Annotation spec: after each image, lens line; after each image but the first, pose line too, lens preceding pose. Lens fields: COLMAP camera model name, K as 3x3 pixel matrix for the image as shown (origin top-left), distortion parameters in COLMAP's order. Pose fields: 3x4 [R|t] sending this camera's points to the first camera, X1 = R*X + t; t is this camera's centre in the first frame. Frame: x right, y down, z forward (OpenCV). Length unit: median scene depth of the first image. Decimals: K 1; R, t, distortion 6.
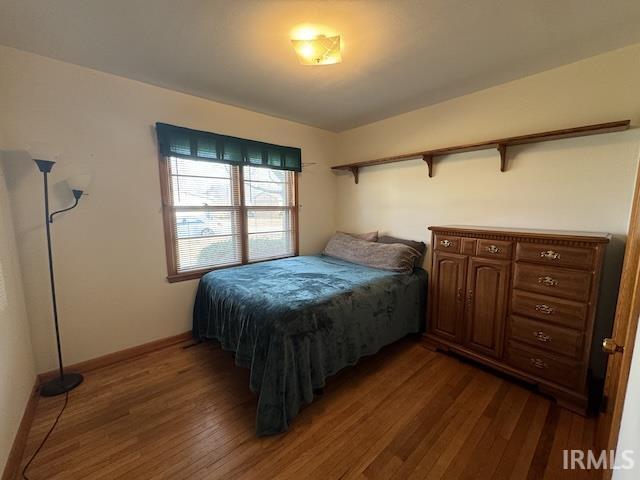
lens RADIAL K [[255.5, 0, 320.0], [0, 255.5, 240.0], [0, 0, 1]] dist [-0.001065, 0.000048]
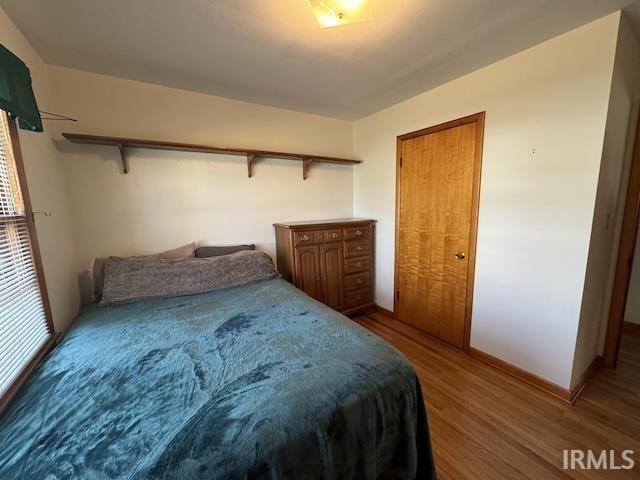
lens RADIAL K [[255.5, 0, 320.0], [0, 255.5, 240.0], [0, 0, 1]] dist [-0.001065, 0.000048]
pose [[0.147058, -0.142584, 0.978797, -0.639756], [0.156893, 0.980390, 0.119244, -0.109134], [-0.976606, 0.136030, 0.166544, 0.769004]]
